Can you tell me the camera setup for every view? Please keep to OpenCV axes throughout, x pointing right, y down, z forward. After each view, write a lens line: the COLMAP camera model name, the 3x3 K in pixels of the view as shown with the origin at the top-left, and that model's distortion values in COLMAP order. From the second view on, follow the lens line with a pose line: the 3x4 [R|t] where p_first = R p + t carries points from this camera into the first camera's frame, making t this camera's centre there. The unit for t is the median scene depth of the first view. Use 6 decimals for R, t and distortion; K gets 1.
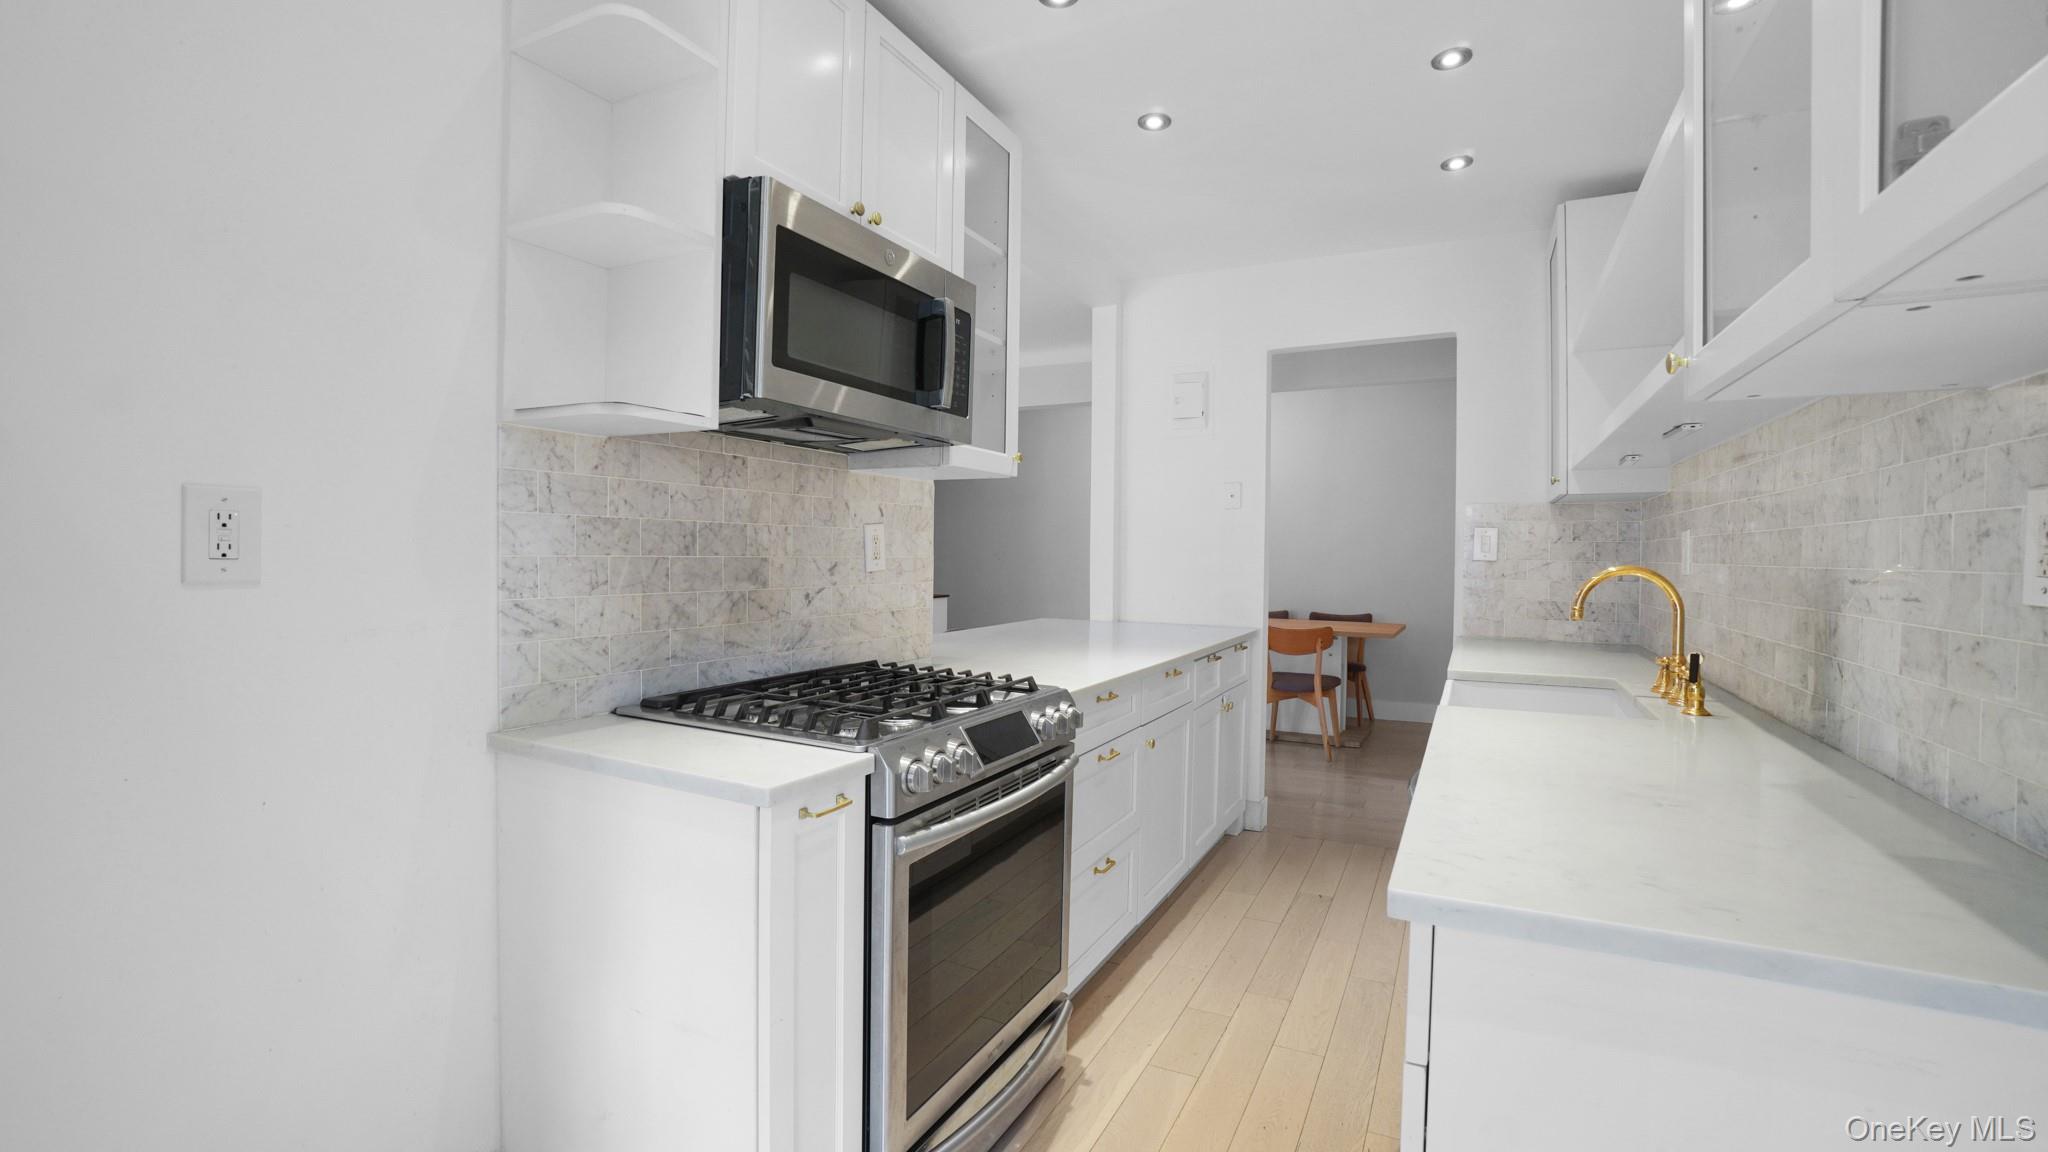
lens RADIAL K [[906.8, 0, 1025.1], [0, 906.8, 565.8], [0, 0, 1]] dist [-0.059771, 0.023989]
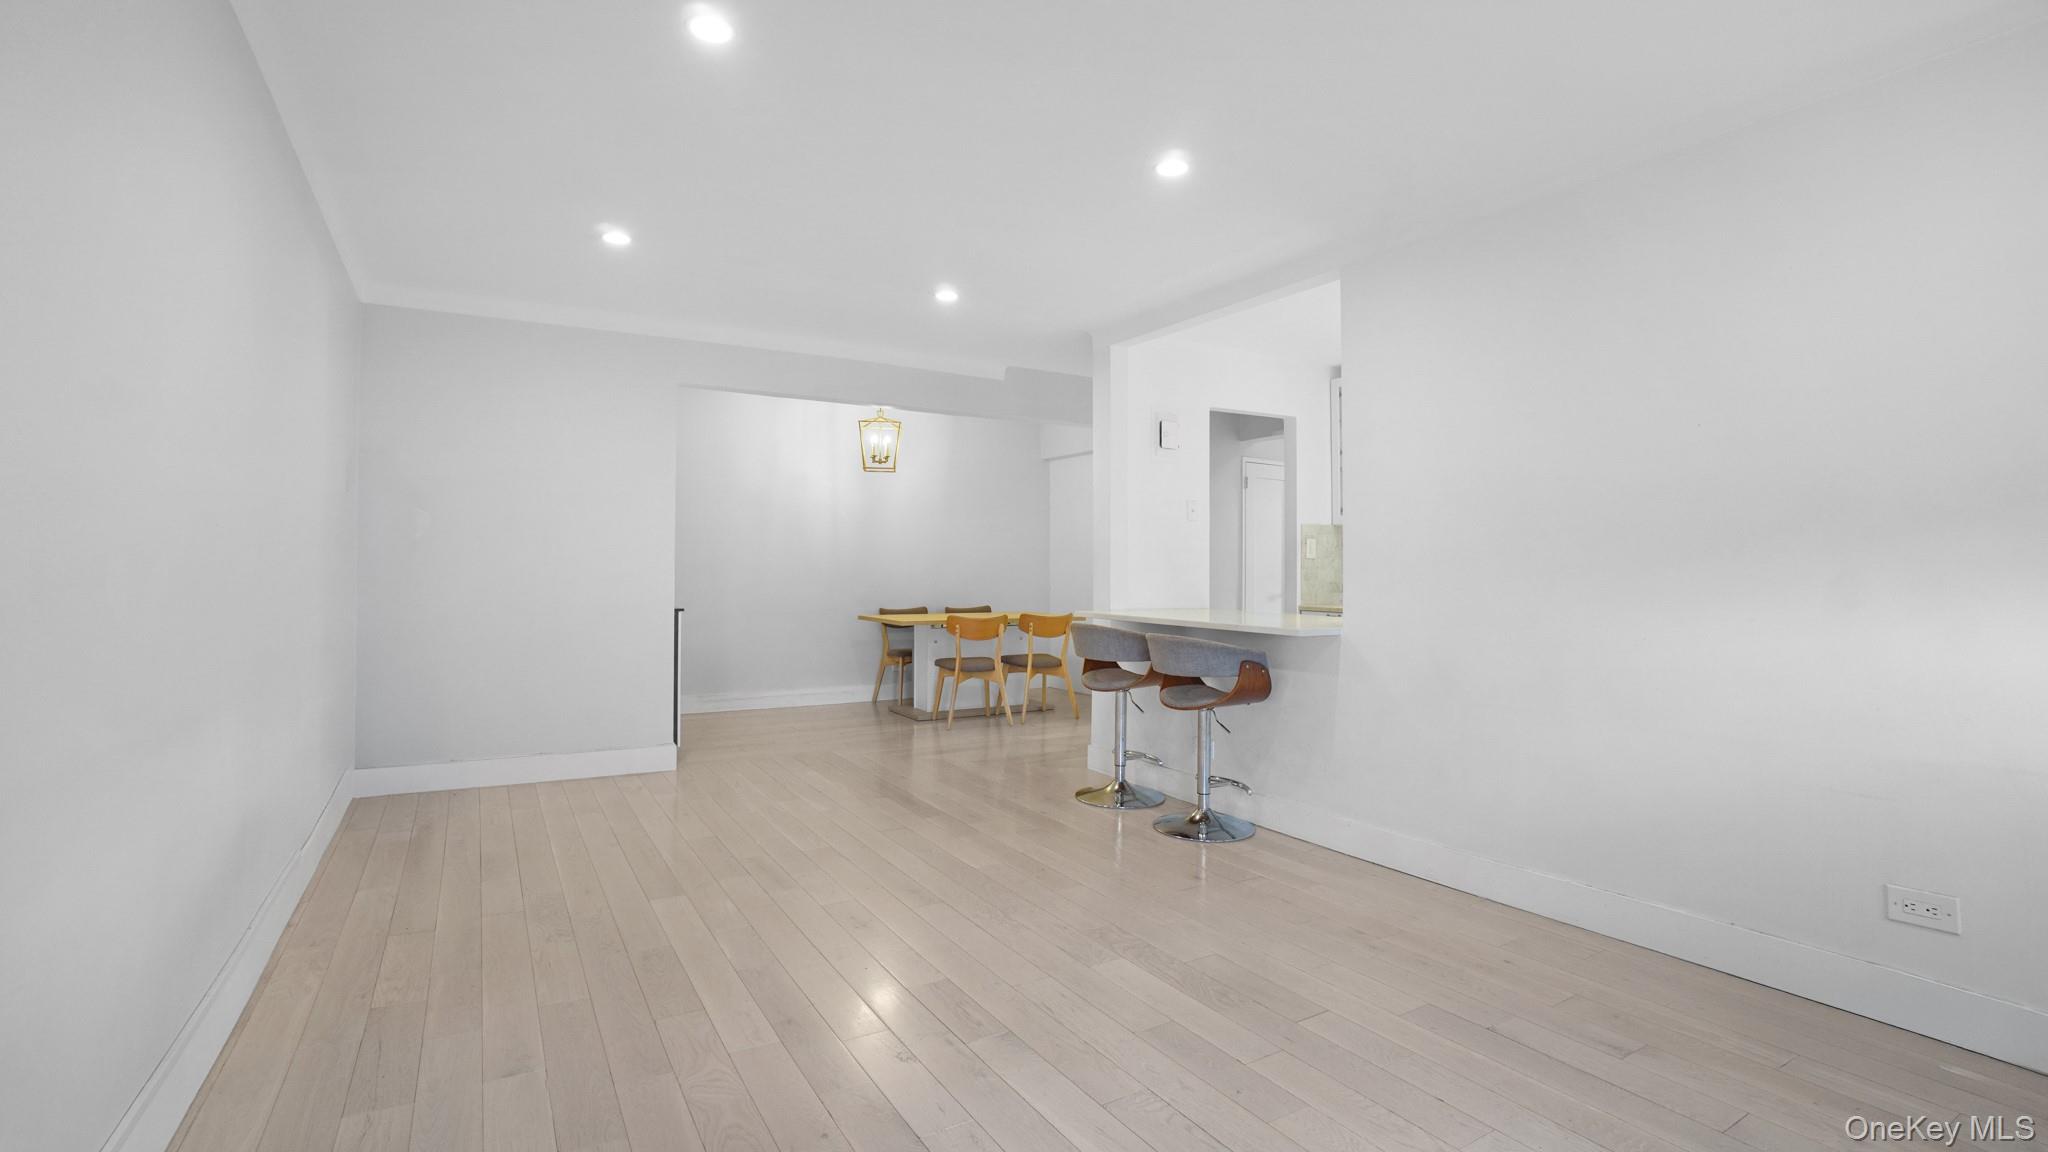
lens RADIAL K [[906.8, 0, 1025.1], [0, 906.8, 565.8], [0, 0, 1]] dist [-0.059771, 0.023989]
pose [[0.528749, -0.002550, 0.848774, -3.879822], [0.011394, 0.999927, -0.004094, 0.027748], [-0.848701, 0.011836, 0.528740, 1.843652]]
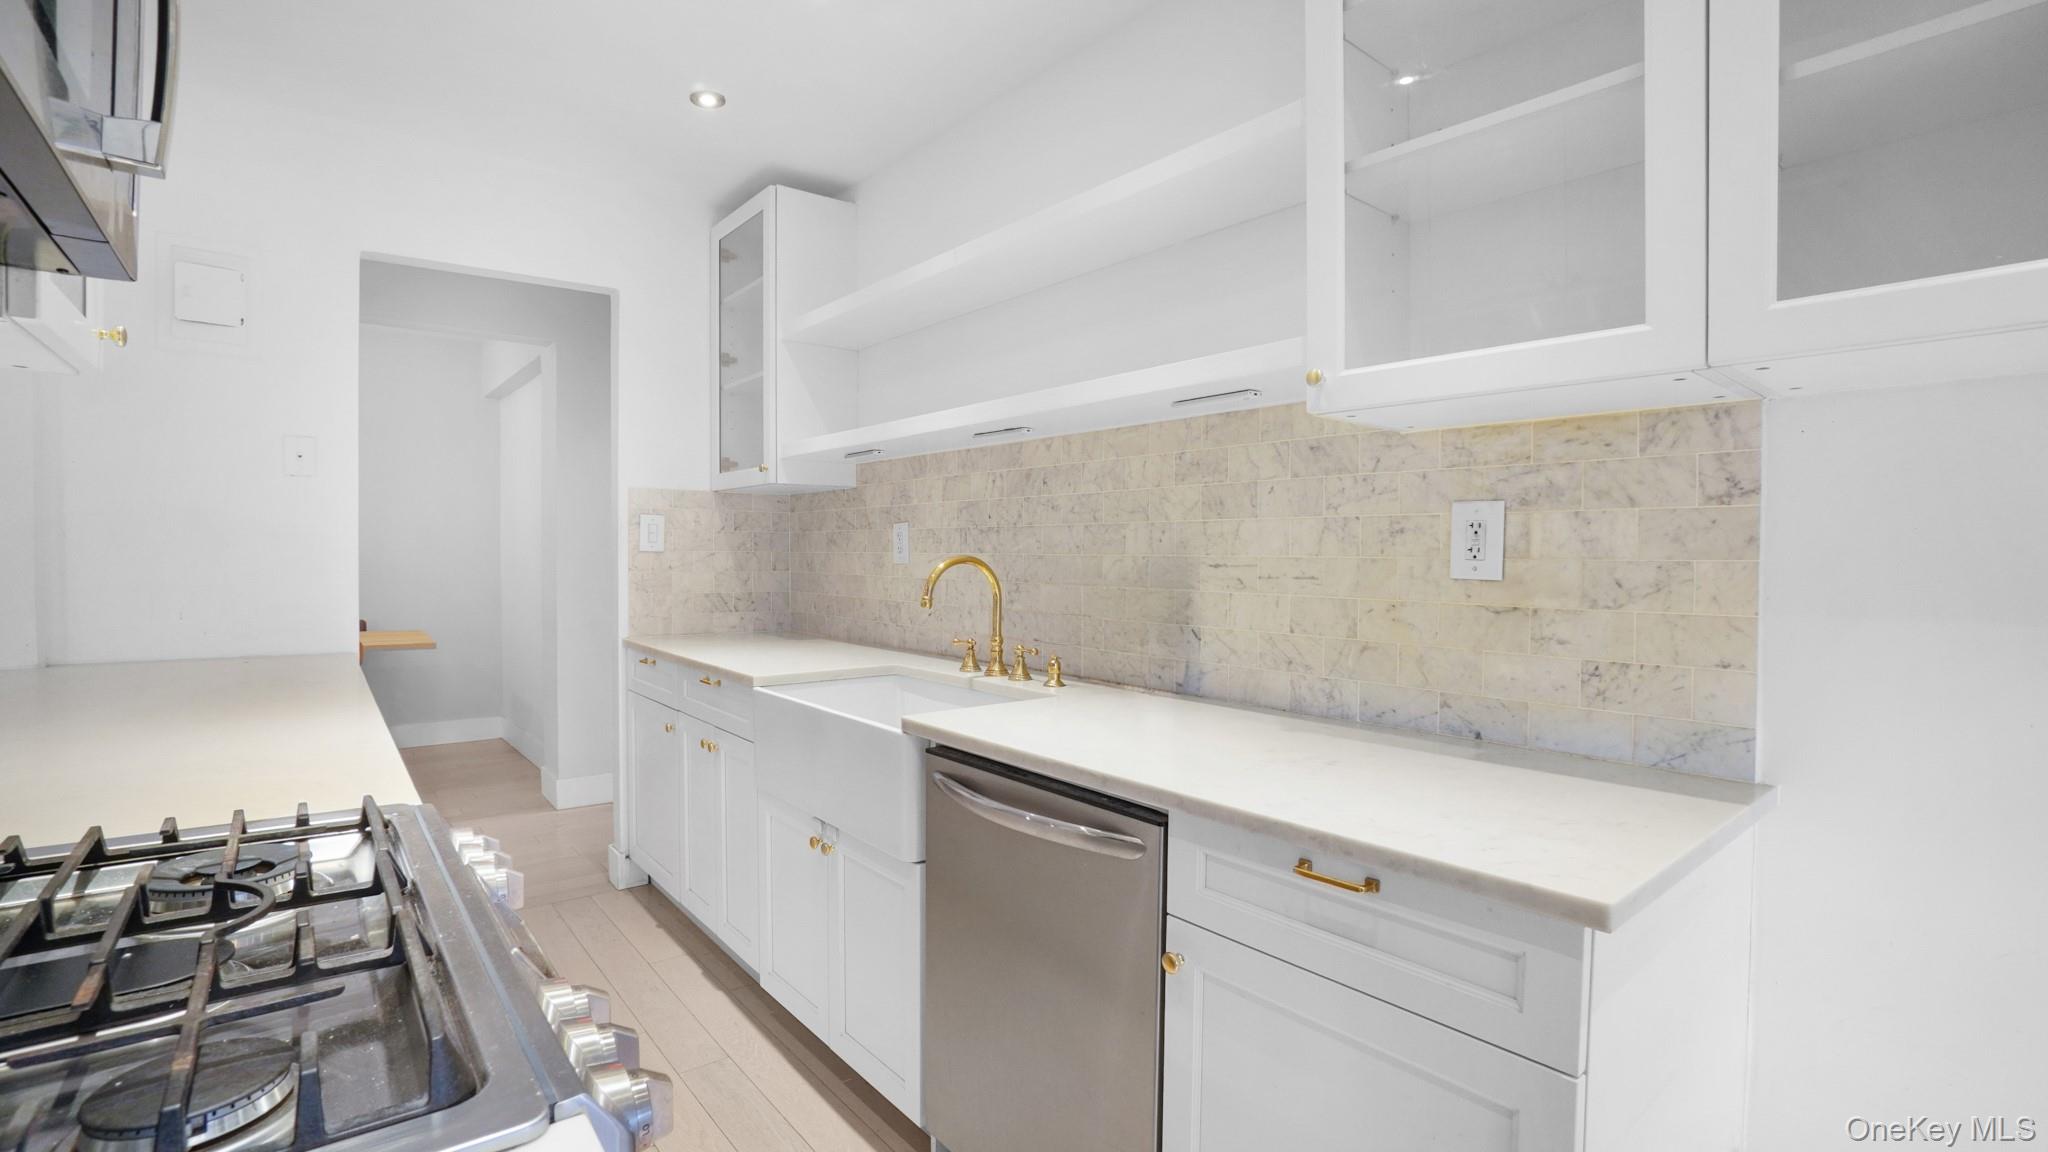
lens RADIAL K [[906.8, 0, 1025.1], [0, 906.8, 565.8], [0, 0, 1]] dist [-0.059771, 0.023989]
pose [[0.401506, -0.018612, 0.915667, -0.534656], [0.008923, 0.999826, 0.016410, -0.008570], [-0.915813, 0.001582, 0.401602, 0.949851]]
